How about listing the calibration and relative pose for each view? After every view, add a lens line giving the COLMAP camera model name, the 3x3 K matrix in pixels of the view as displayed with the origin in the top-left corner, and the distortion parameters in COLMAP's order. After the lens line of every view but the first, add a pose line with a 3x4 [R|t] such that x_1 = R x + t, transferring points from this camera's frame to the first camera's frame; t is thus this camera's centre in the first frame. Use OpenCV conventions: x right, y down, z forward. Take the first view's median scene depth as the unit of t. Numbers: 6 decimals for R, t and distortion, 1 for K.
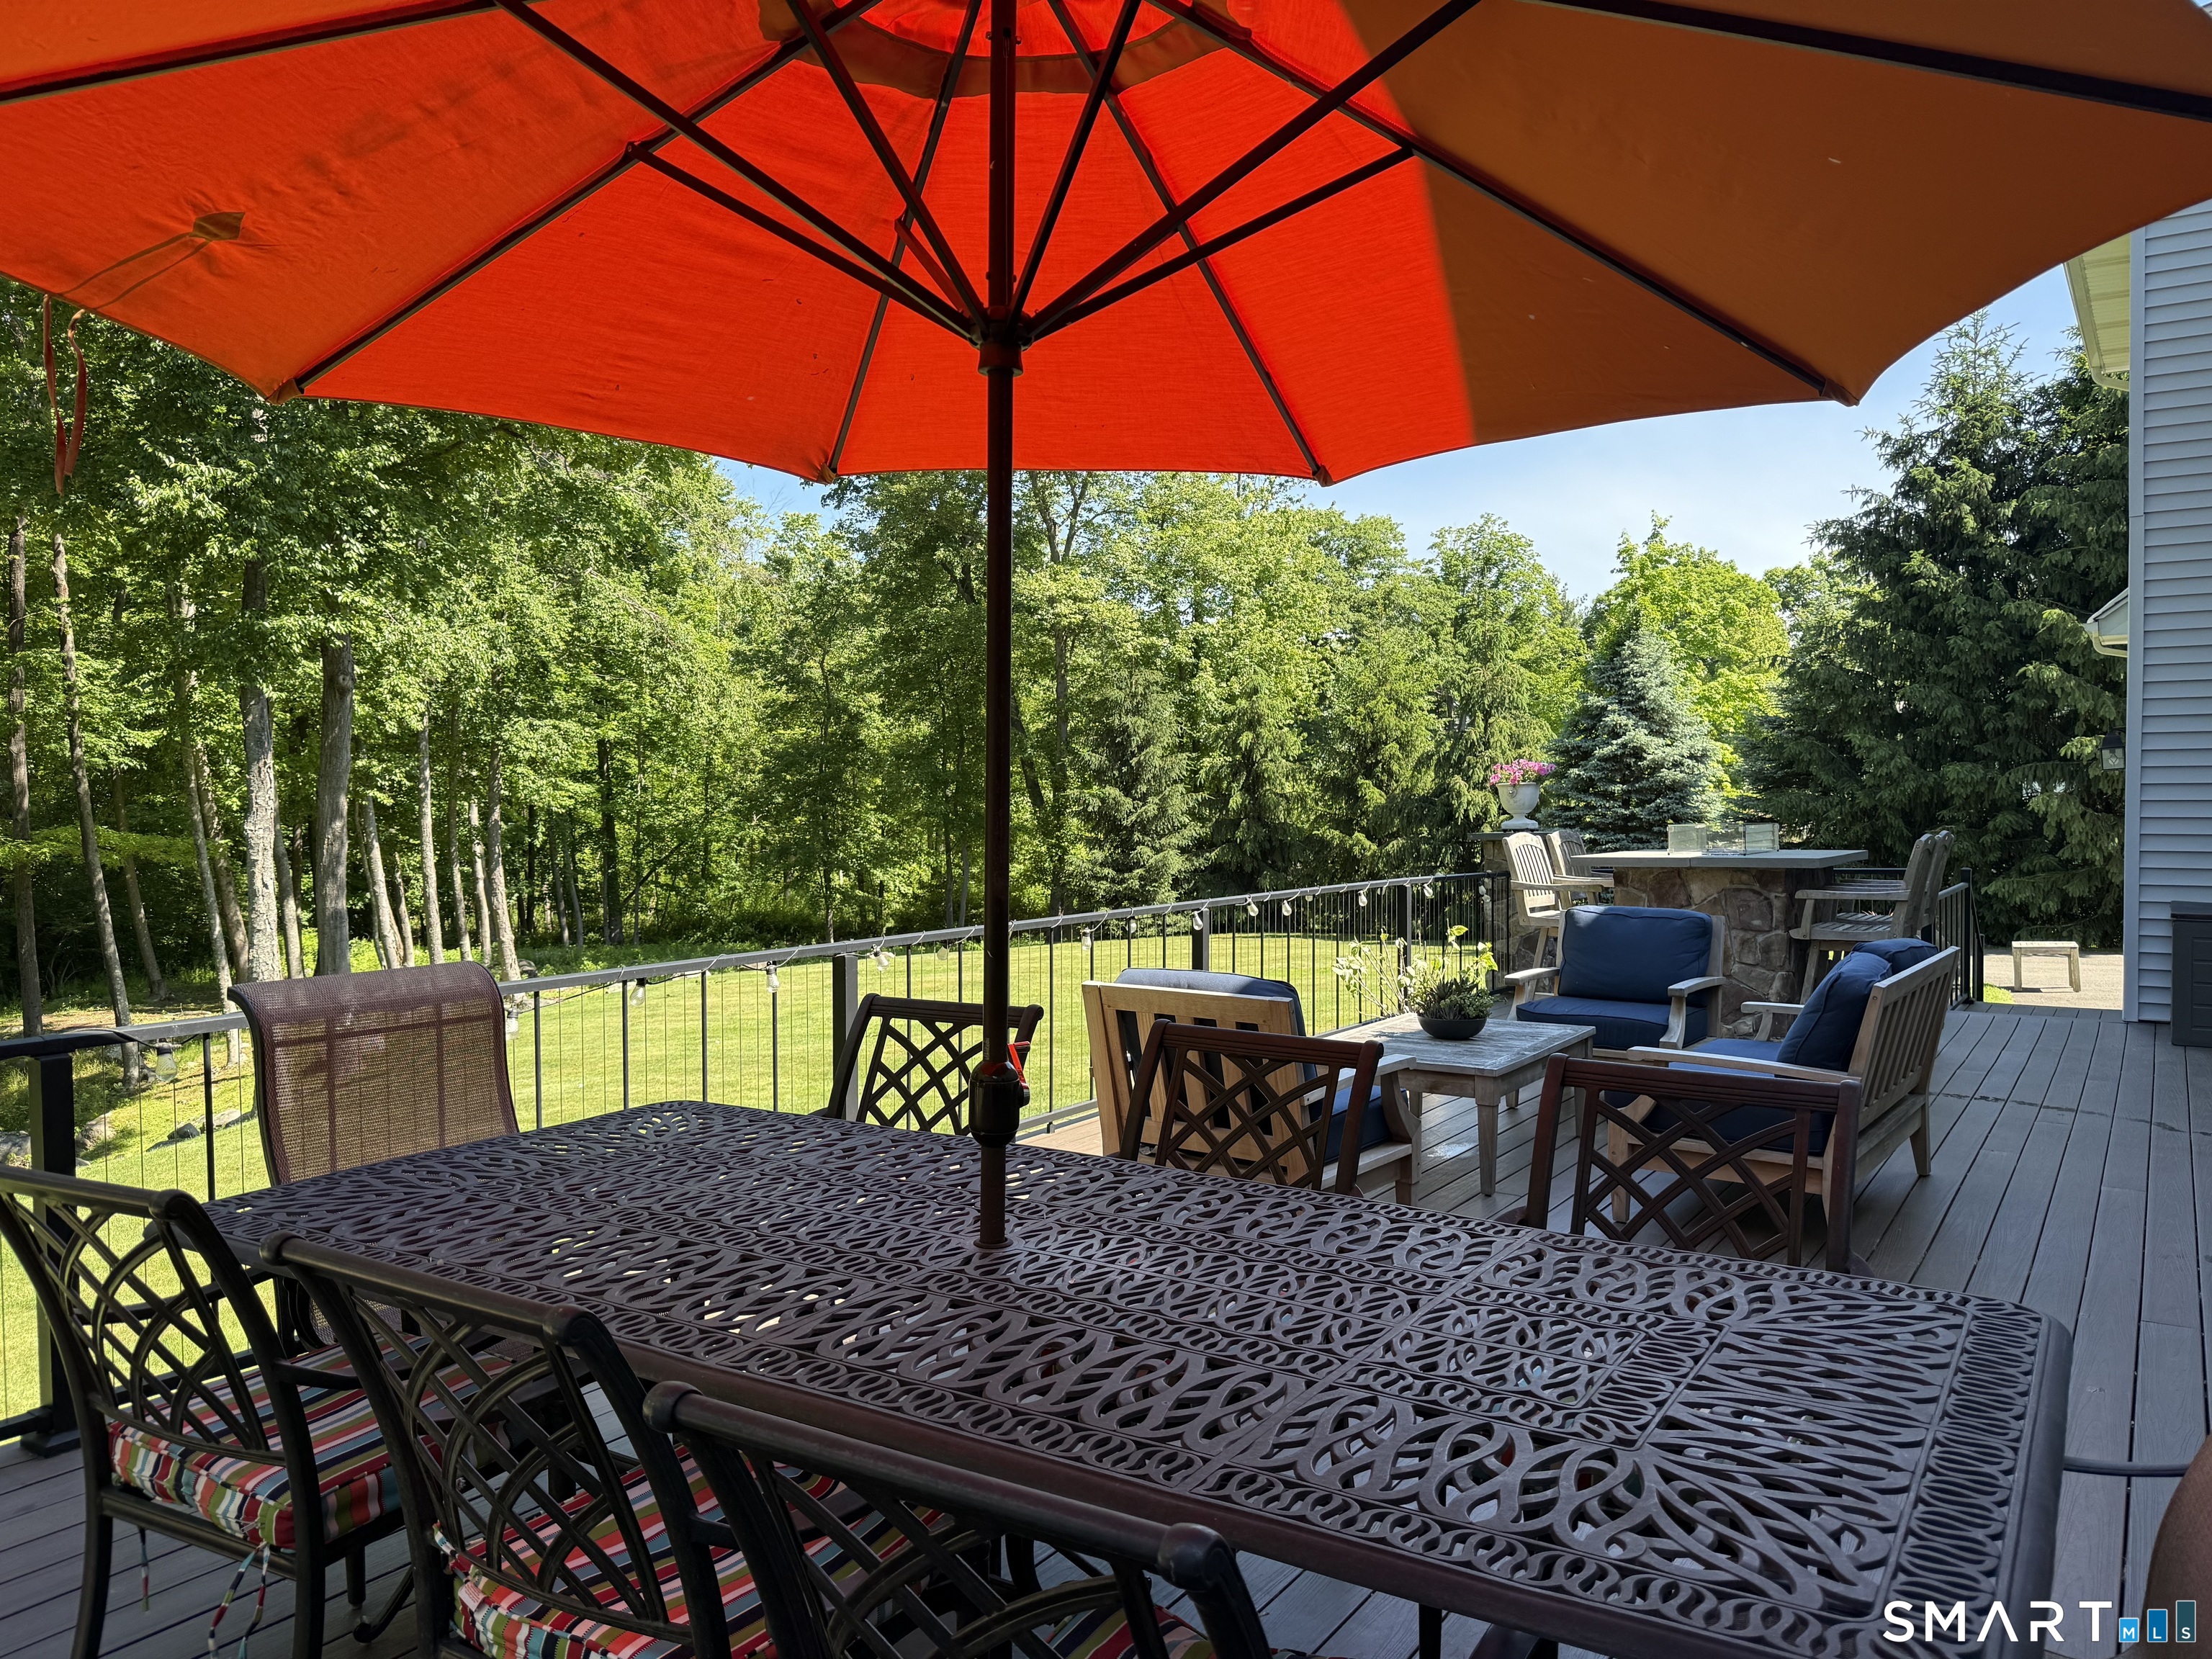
lens RADIAL K [[1579.7, 0, 1106.0], [0, 1579.7, 829.5], [0, 0, 1]] dist [0.108040, -0.161481]
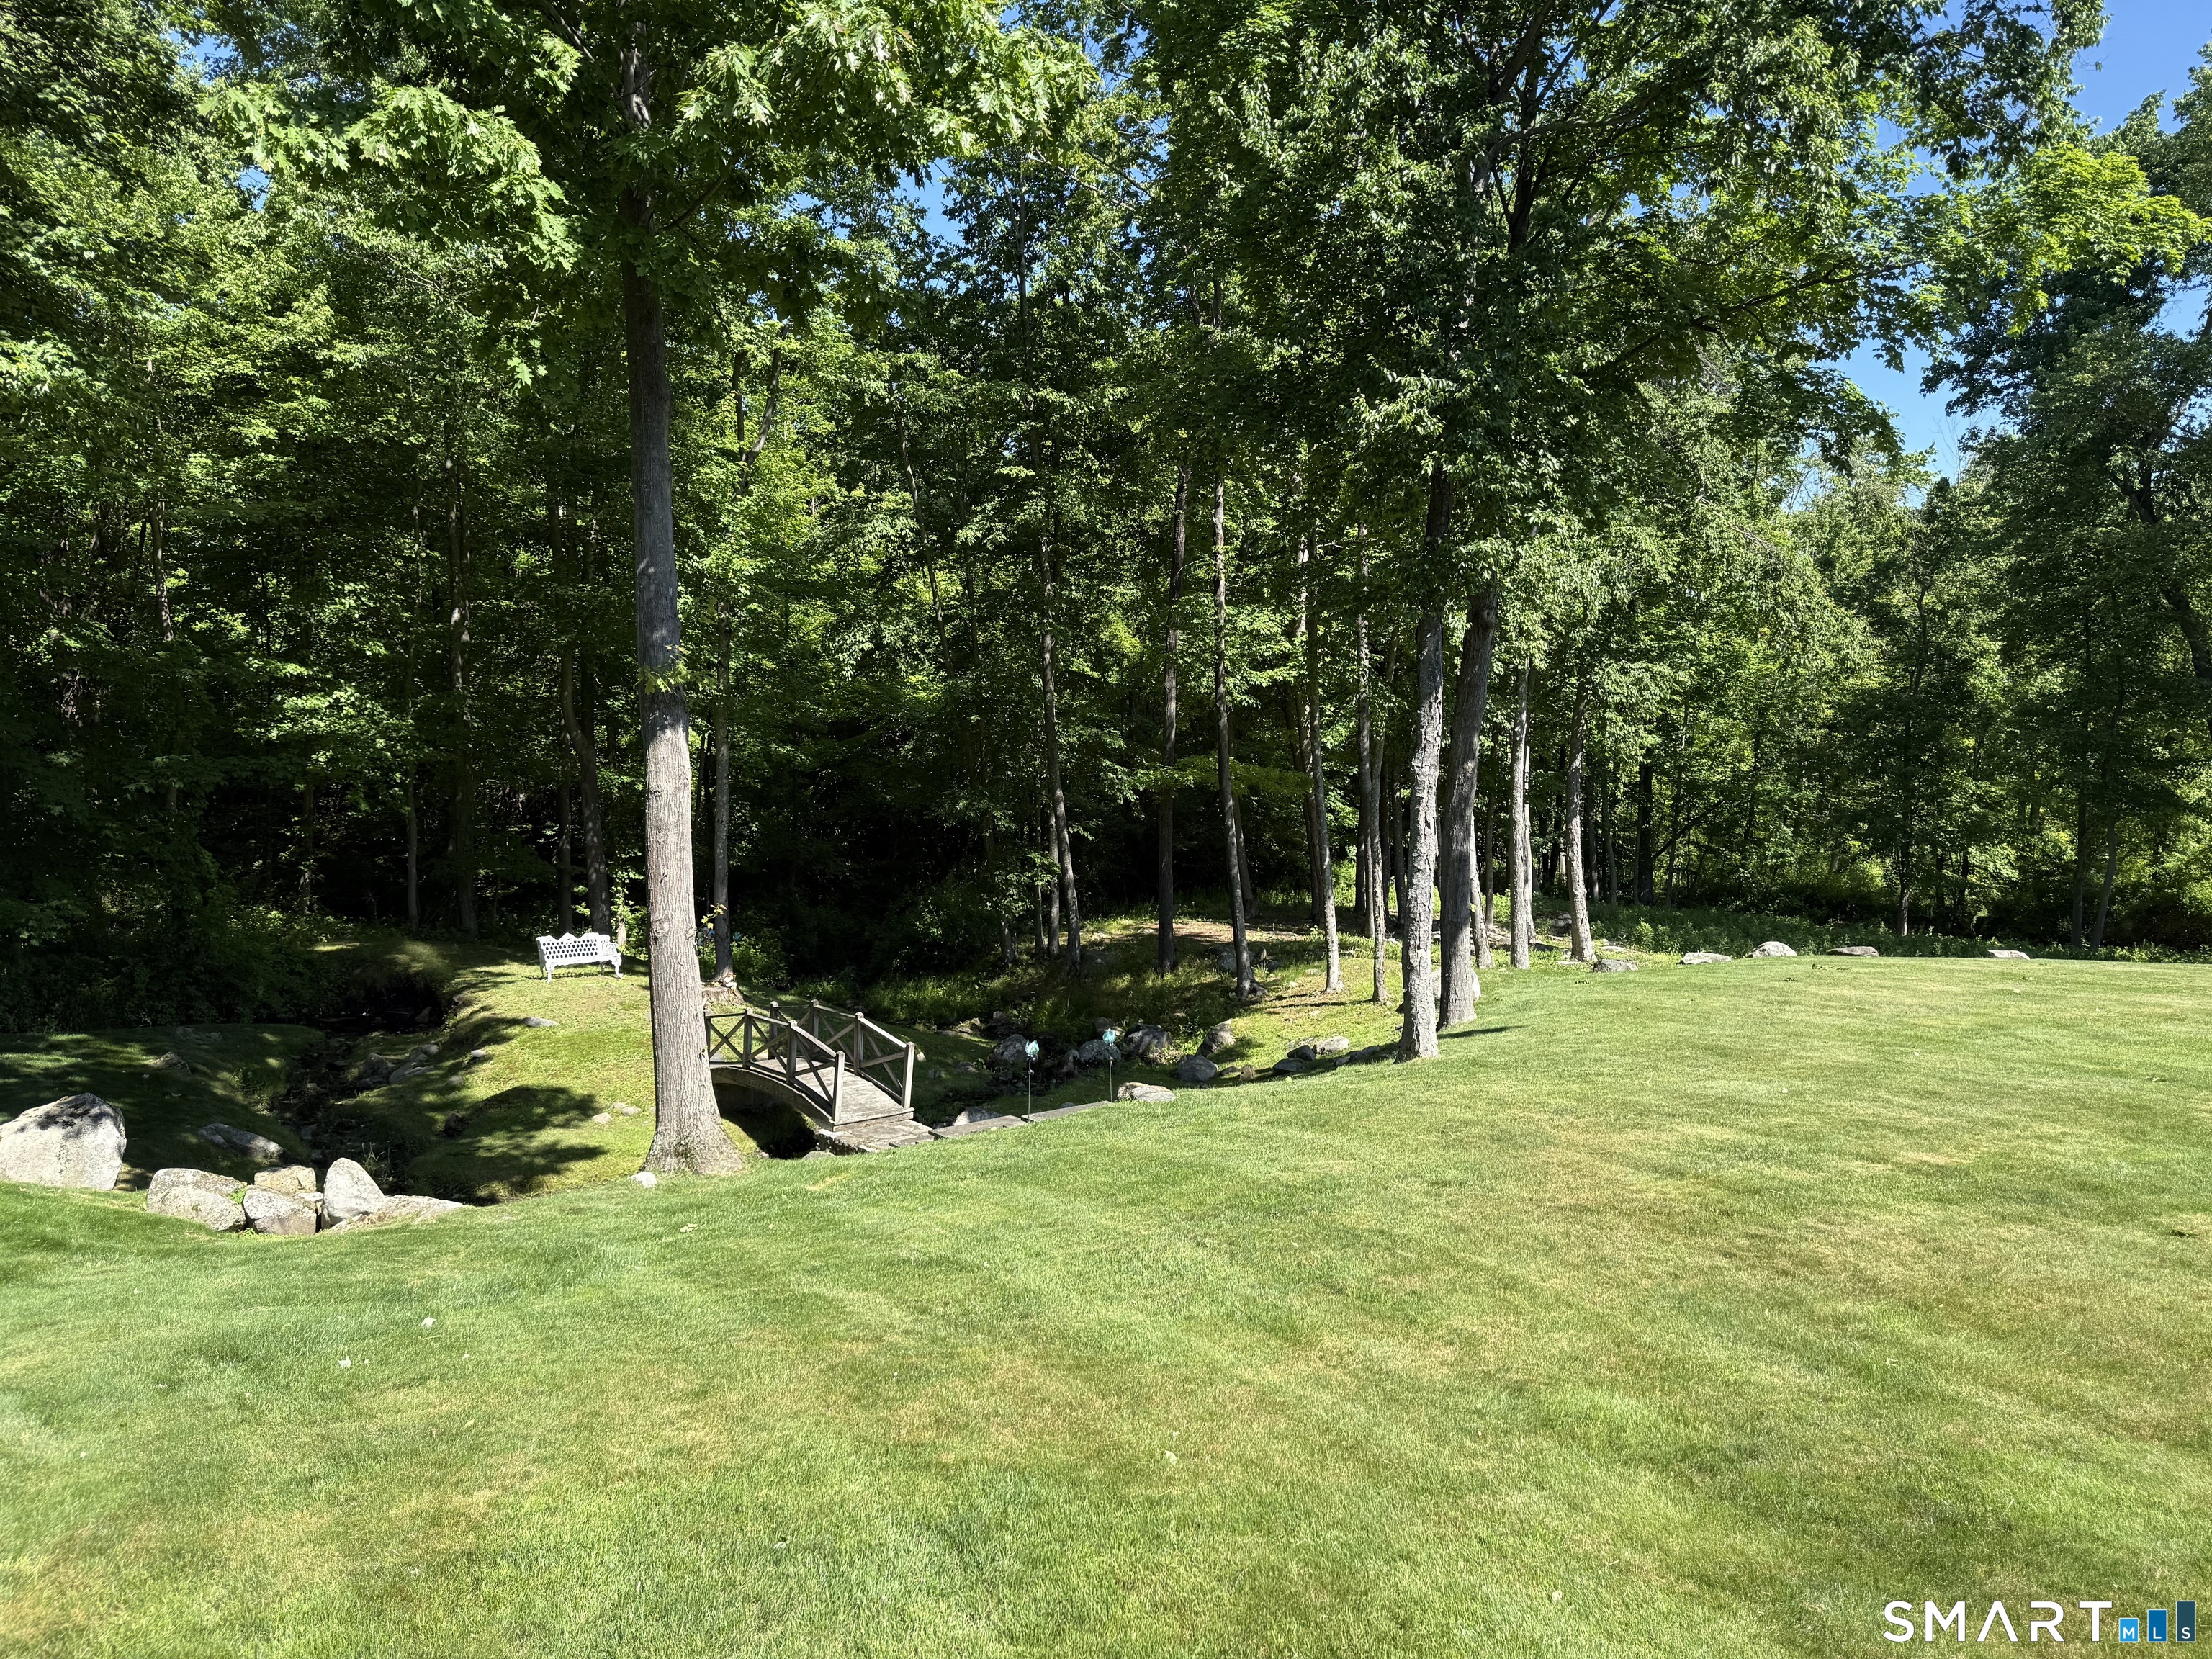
lens RADIAL K [[1545.9, 0, 1019.3], [0, 1545.9, 824.7], [0, 0, 1]] dist [-0.000889, -0.002576]
pose [[0.797306, 0.066448, -0.599906, -0.078261], [-0.049346, 0.997770, 0.044933, 0.002685], [0.601554, -0.006222, 0.798808, 0.053299]]
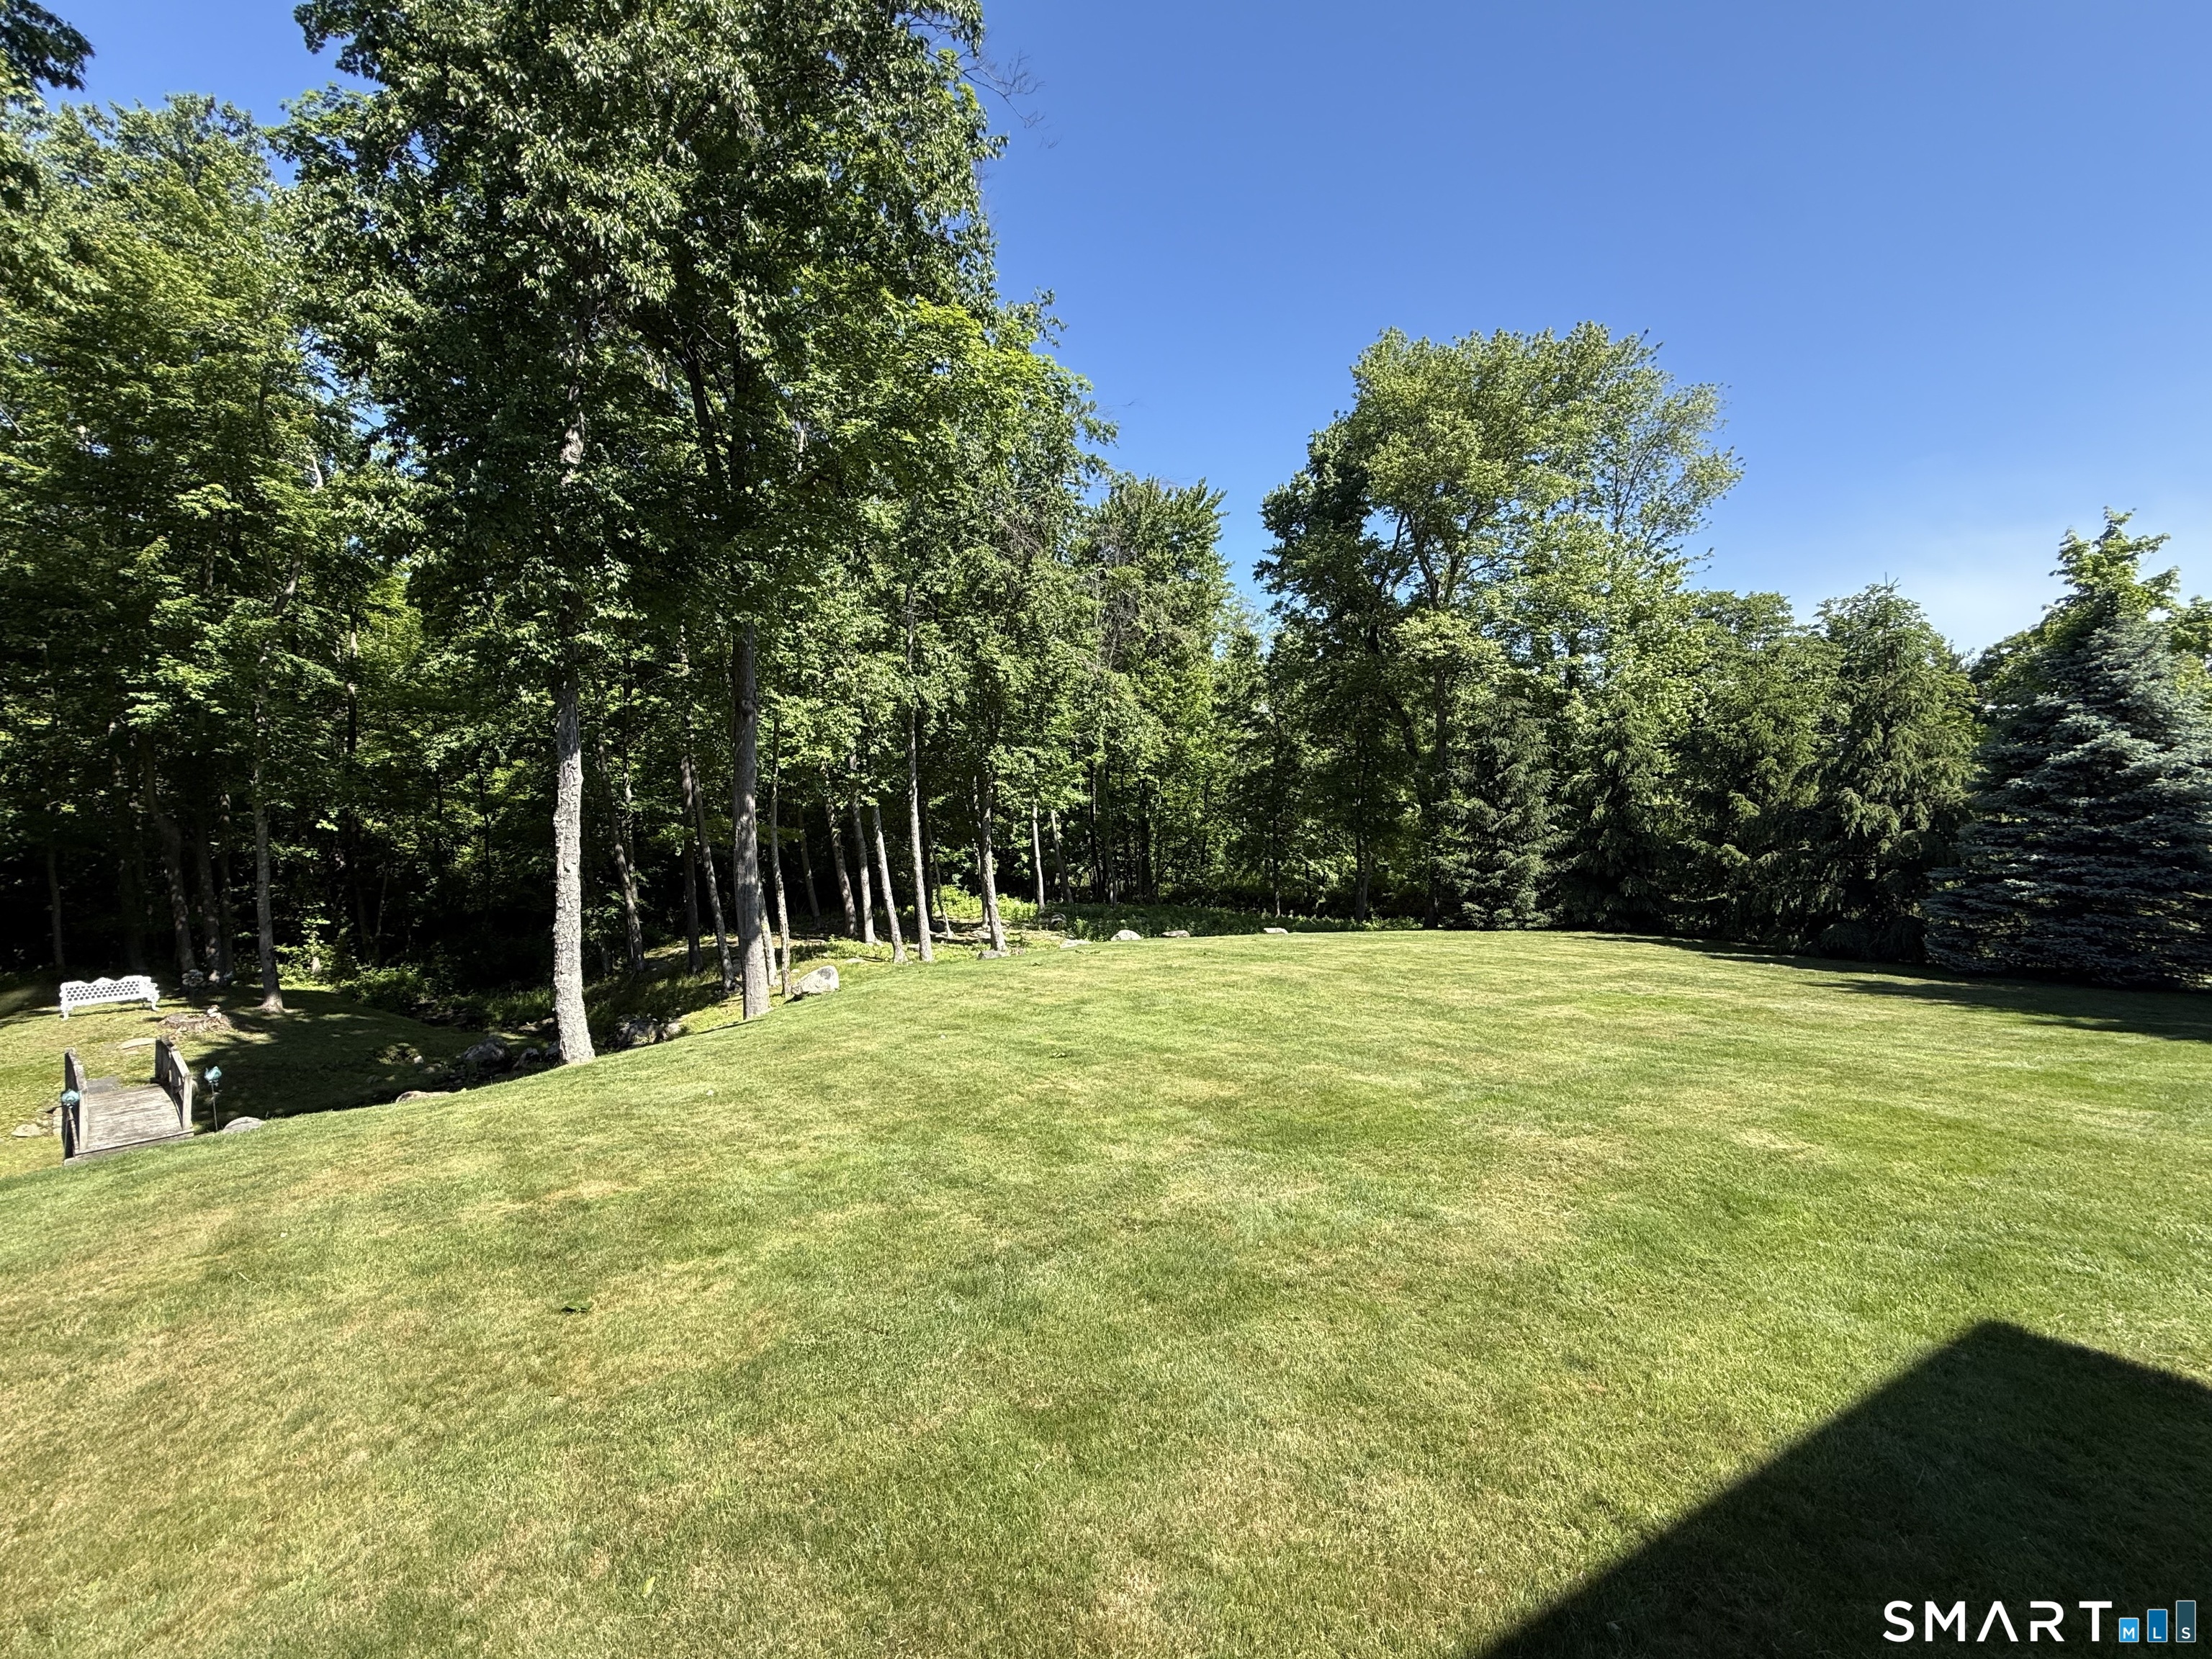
lens RADIAL K [[918.0, 0, 1106.0], [0, 918.0, 829.5], [0, 0, 1]] dist [-0.006597, -0.000359]
pose [[0.897546, 0.020503, -0.440445, 0.056610], [-0.020023, 0.999783, 0.005736, -0.002736], [0.440467, 0.003671, 0.897761, 0.277842]]
